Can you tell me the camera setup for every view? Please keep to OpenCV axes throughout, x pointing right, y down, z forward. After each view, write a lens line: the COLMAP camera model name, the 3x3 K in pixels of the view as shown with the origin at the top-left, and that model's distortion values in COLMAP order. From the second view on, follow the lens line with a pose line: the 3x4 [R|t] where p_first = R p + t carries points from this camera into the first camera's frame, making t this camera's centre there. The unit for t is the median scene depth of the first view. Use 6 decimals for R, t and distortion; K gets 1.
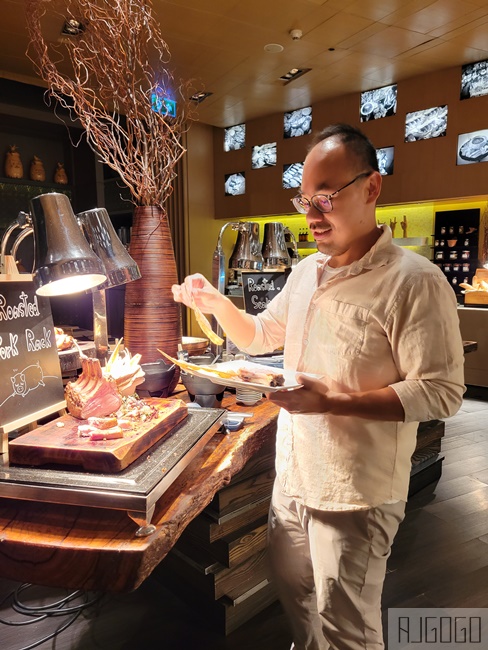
lens RADIAL K [[499.2, 0, 243.7], [0, 499.2, 327.3], [0, 0, 1]] dist [-0.001194, 0.018093]
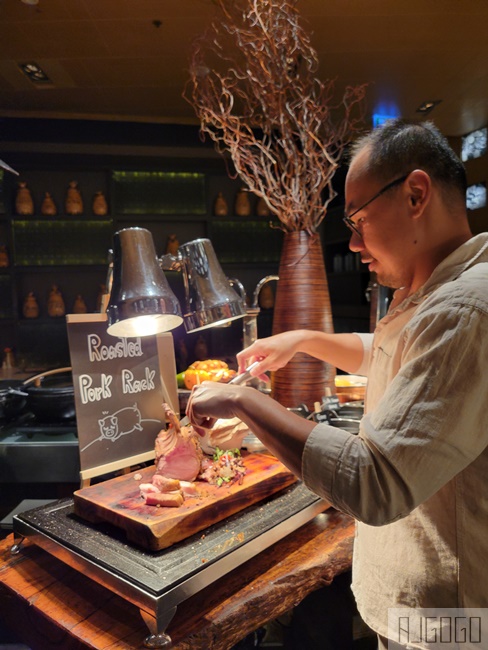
lens RADIAL K [[499.2, 0, 244.0], [0, 499.2, 324.2], [0, 0, 1]] dist [-0.001194, 0.018093]
pose [[0.880045, 0.002197, -0.474885, 0.220796], [-0.029031, 0.998368, -0.049179, -0.042347], [0.474002, 0.057066, 0.878672, 0.252655]]
